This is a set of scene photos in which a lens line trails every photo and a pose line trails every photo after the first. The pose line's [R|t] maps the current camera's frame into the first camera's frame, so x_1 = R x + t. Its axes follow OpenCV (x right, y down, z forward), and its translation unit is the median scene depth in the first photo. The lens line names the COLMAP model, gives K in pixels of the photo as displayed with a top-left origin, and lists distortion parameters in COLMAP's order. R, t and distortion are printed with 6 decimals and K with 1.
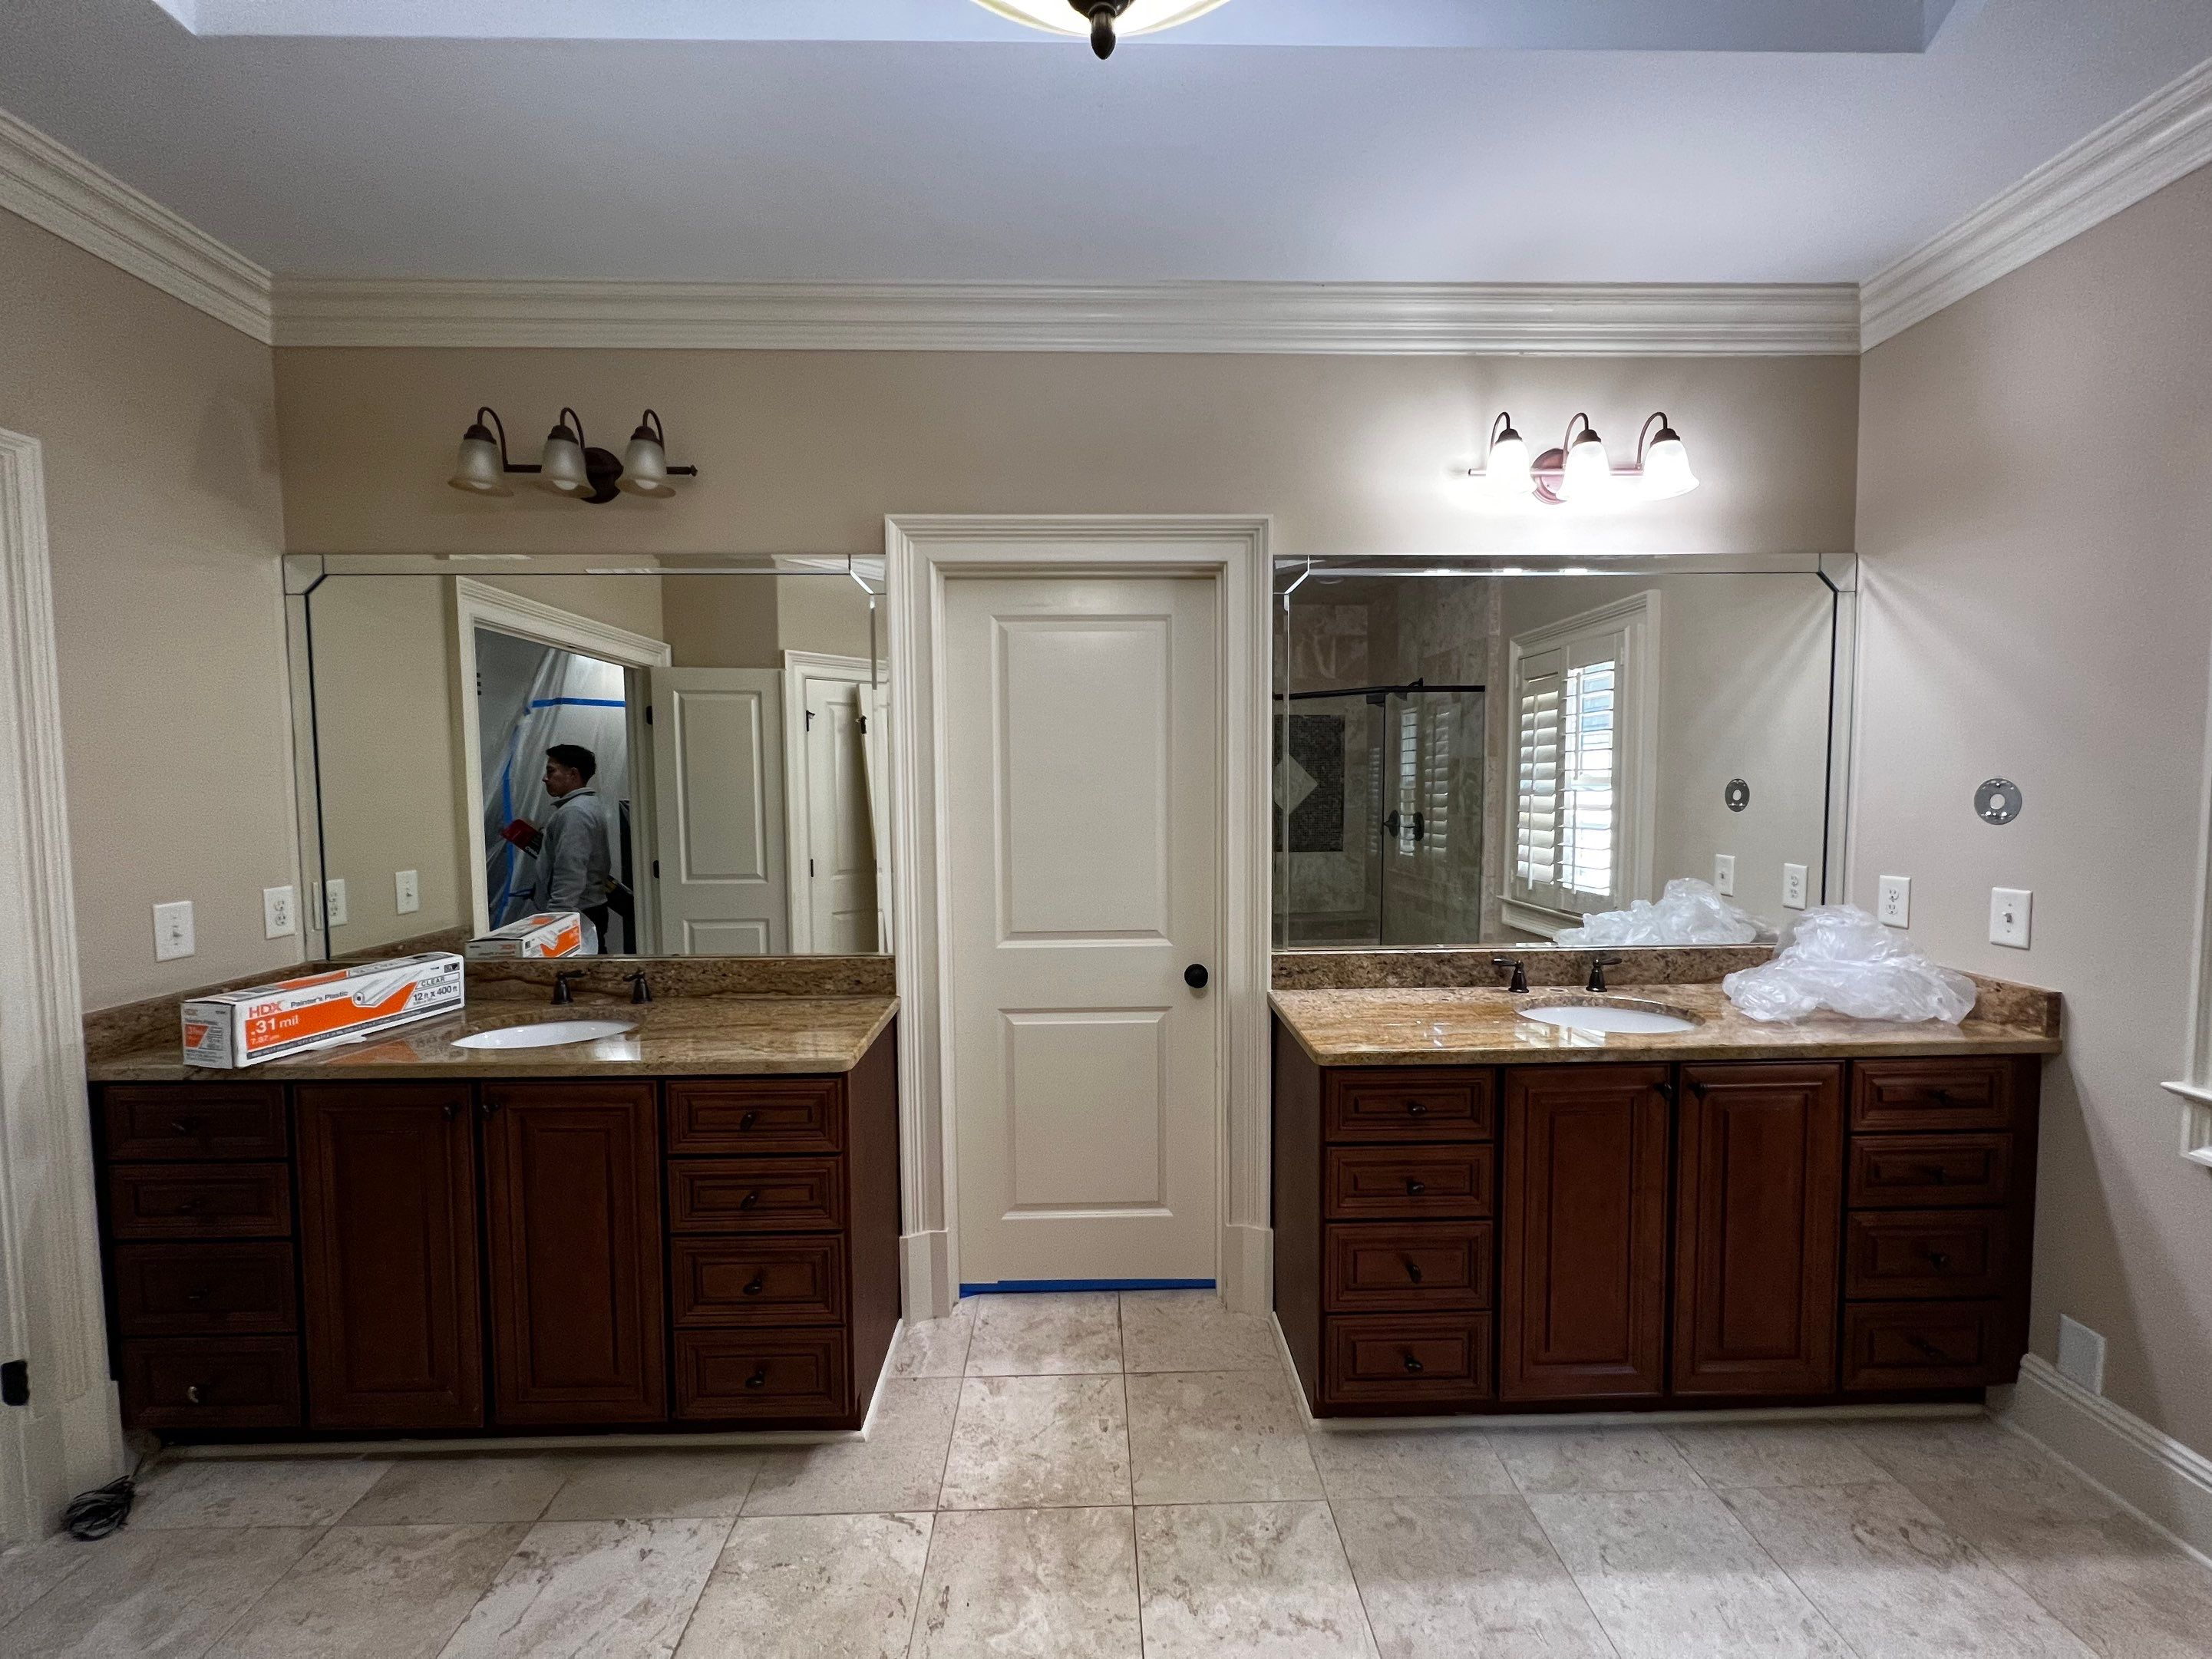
lens RADIAL K [[882.0, 0, 1100.2], [0, 882.0, 832.1], [0, 0, 1]] dist [-0.000750, 0.000267]
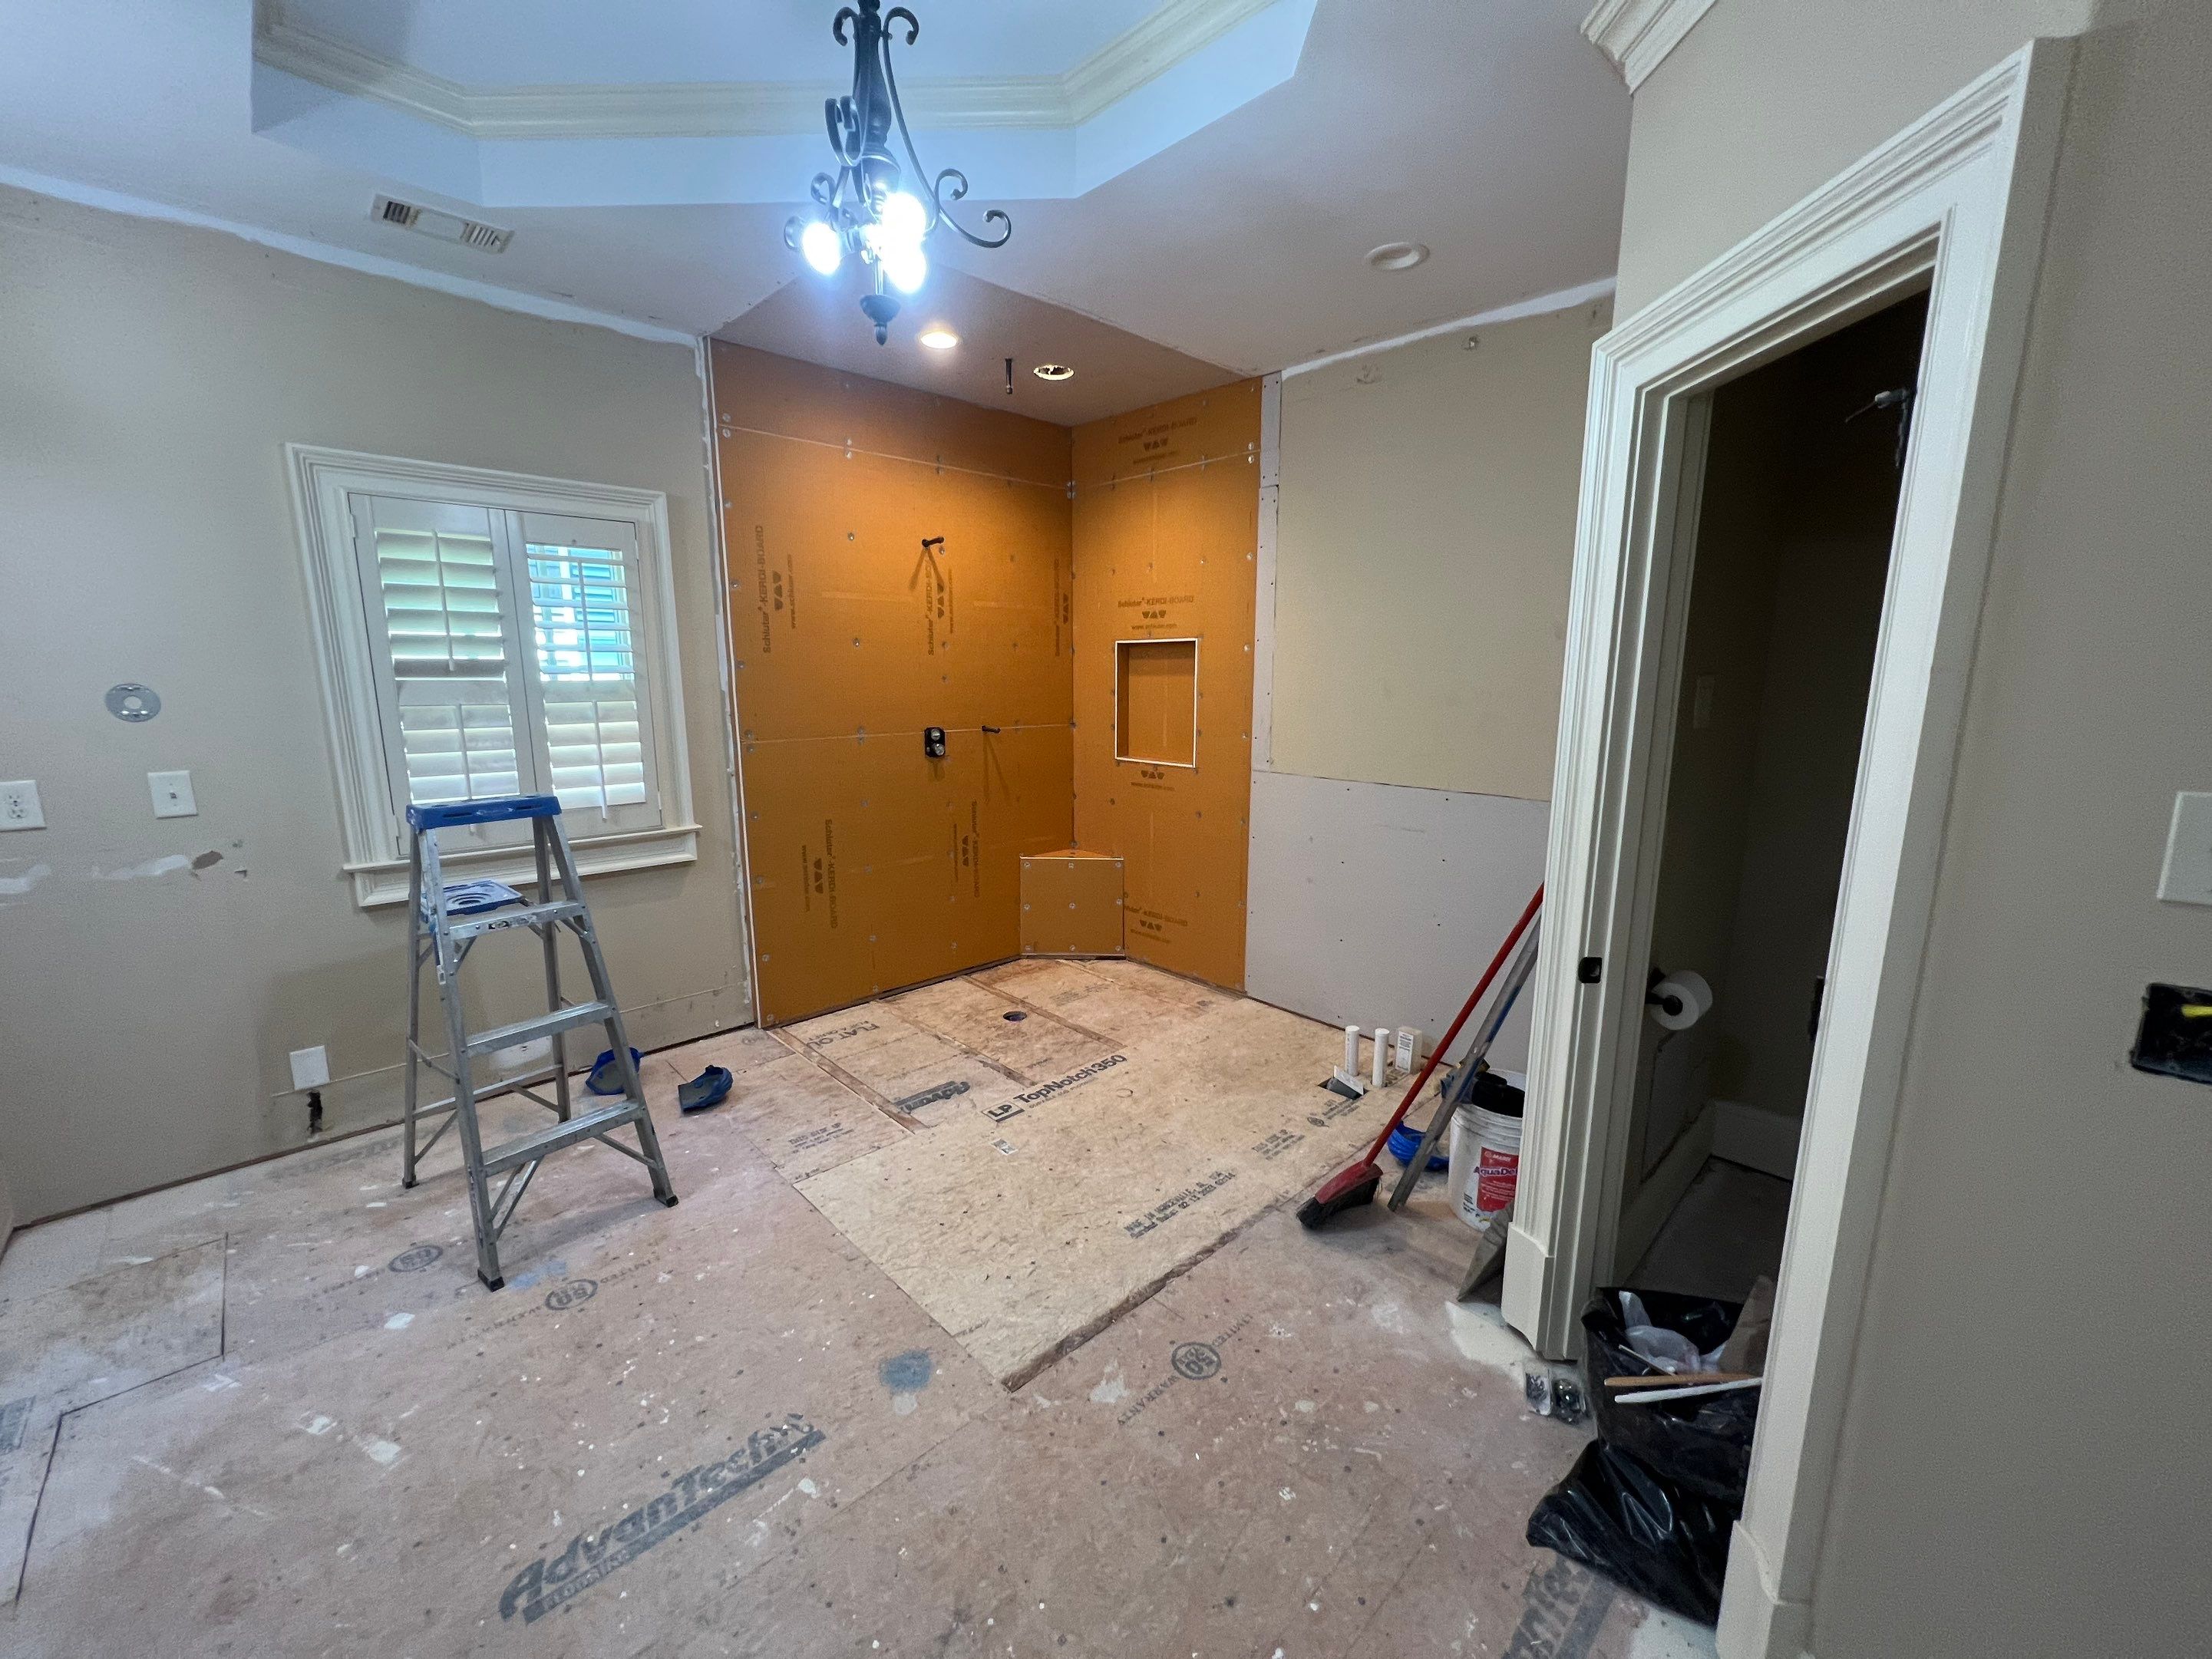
lens RADIAL K [[882.0, 0, 1101.2], [0, 882.0, 826.8], [0, 0, 1]] dist [-0.000750, 0.000267]
pose [[-0.675060, -0.121207, 0.727738, -0.720886], [0.049521, 0.976743, 0.208616, -0.050266], [-0.736099, 0.176867, -0.653358, 0.772891]]
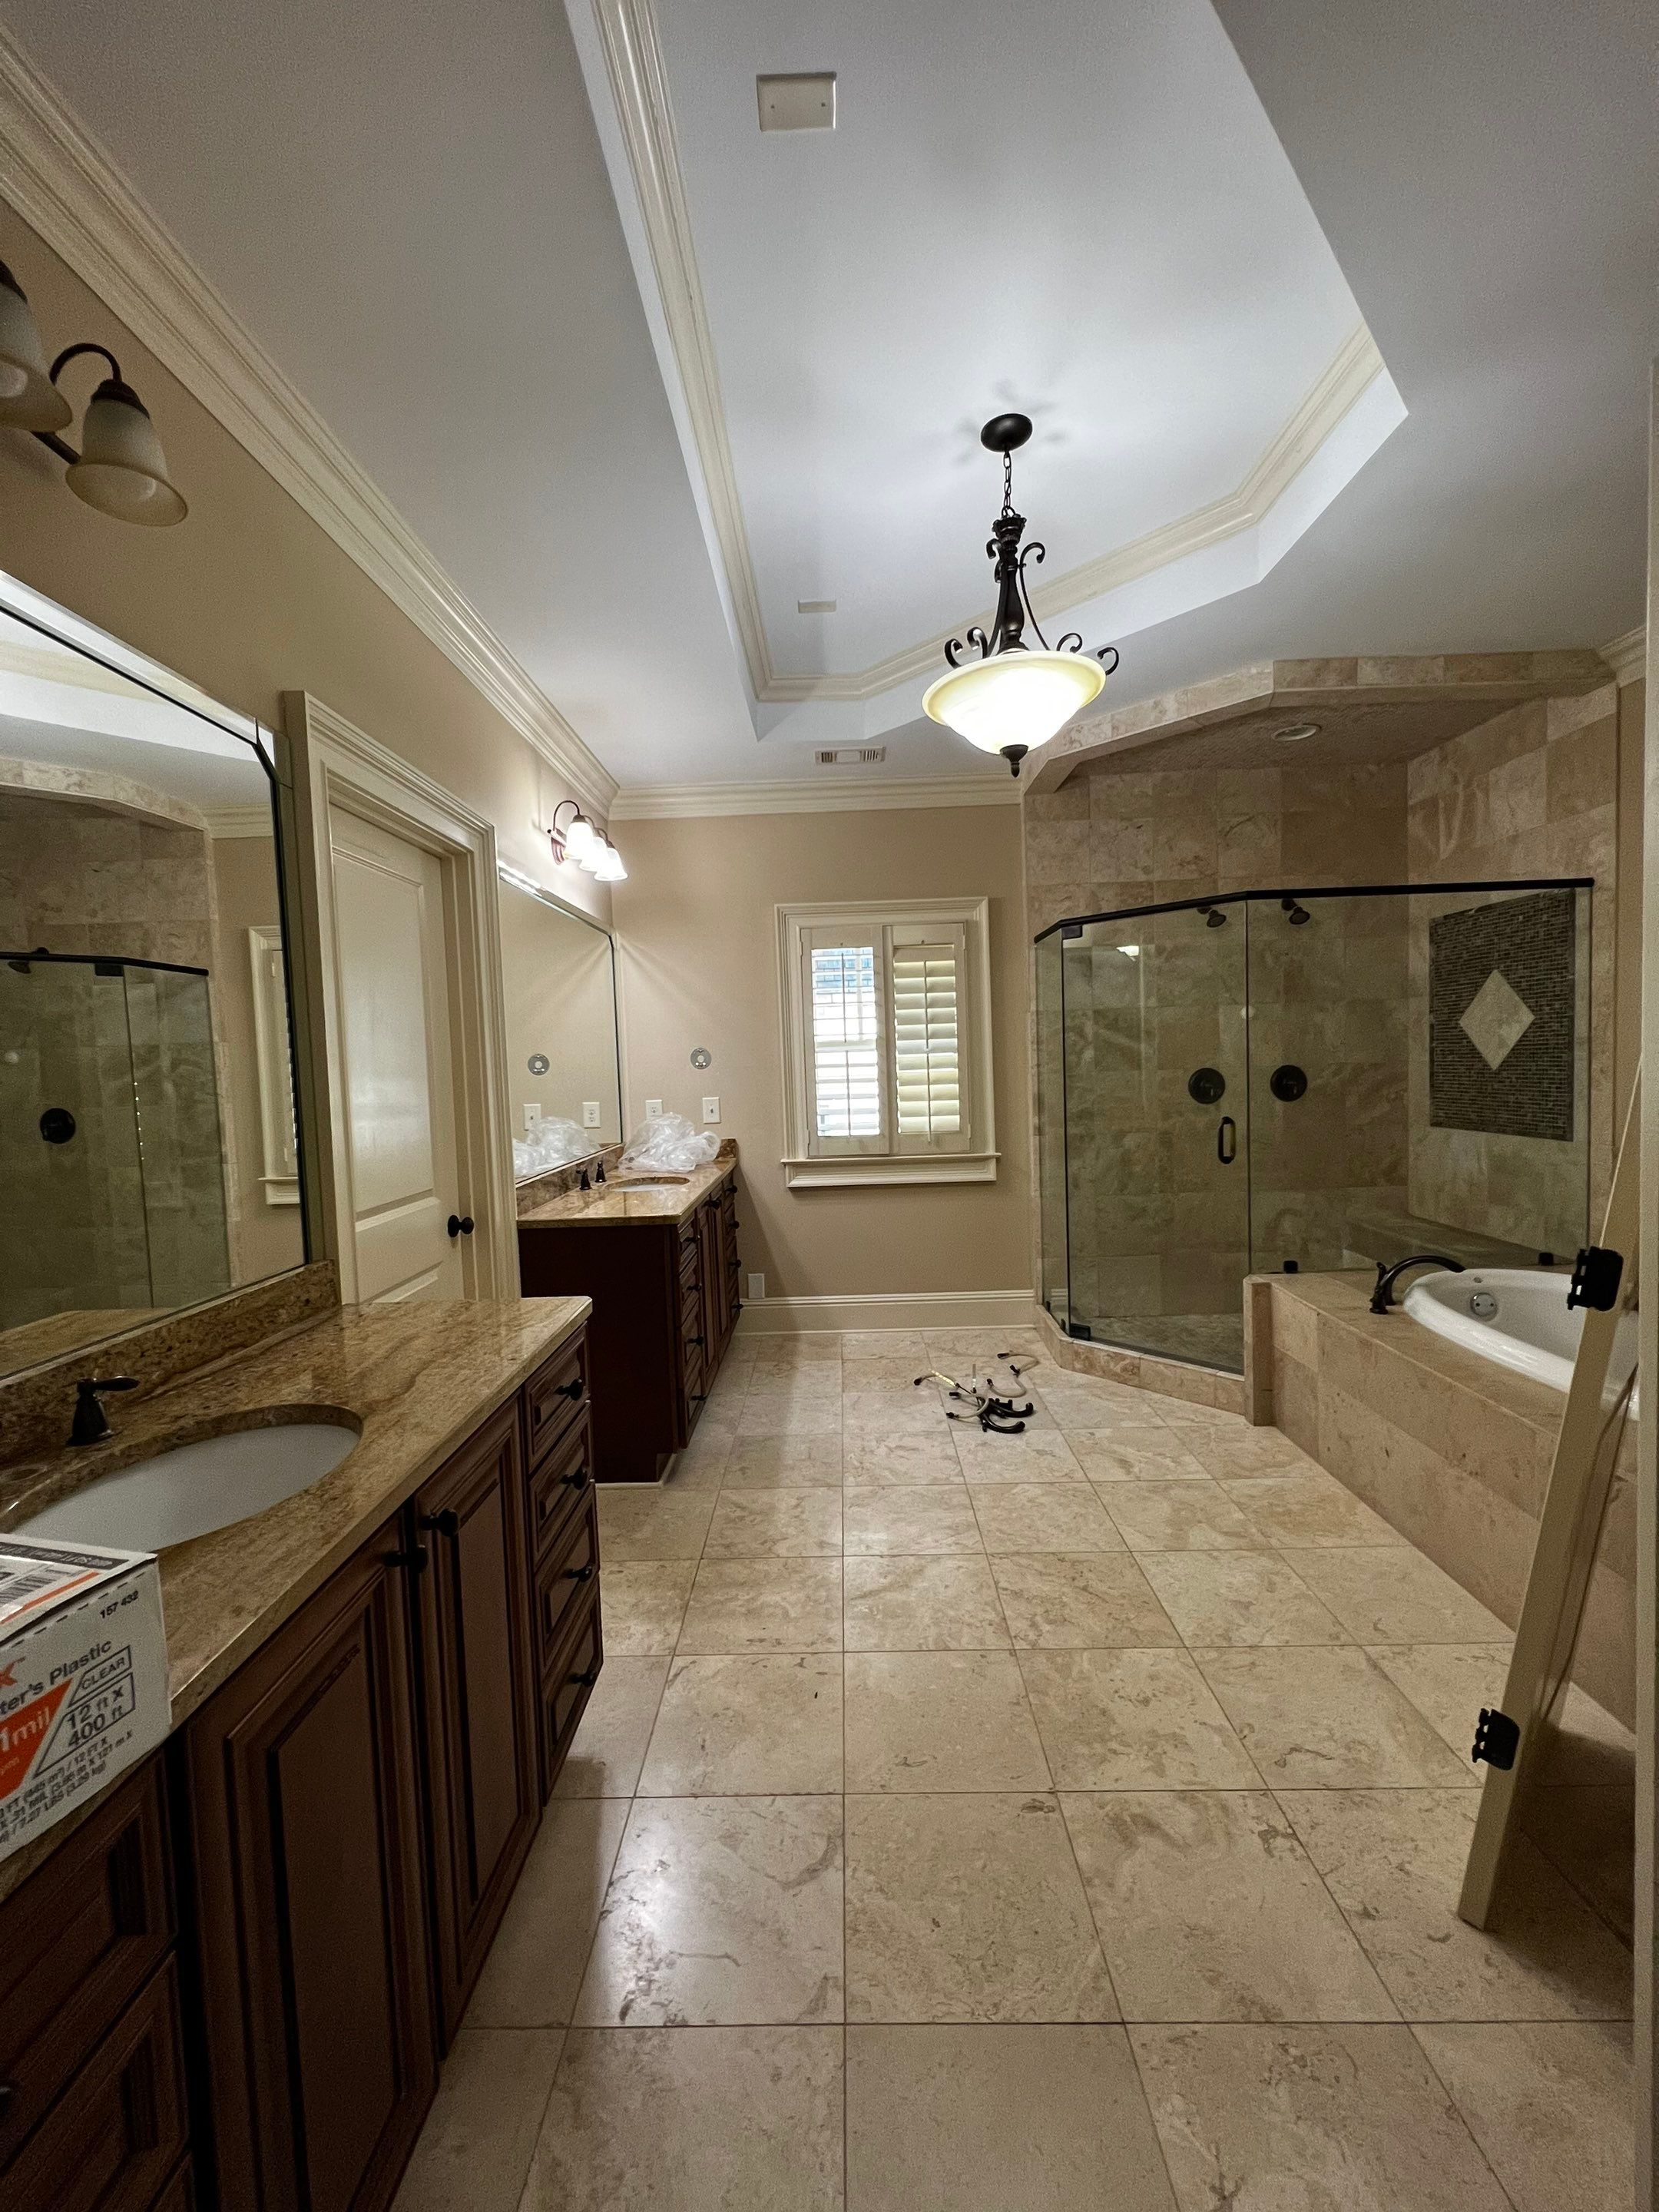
lens RADIAL K [[882.1, 0, 830.8], [0, 882.1, 1110.3], [0, 0, 1]] dist [-0.000750, 0.000267]
pose [[0.034561, -0.050538, 0.998124, -1.060783], [0.095146, 0.994351, 0.047052, 0.018822], [-0.994863, 0.093342, 0.039174, 0.556669]]
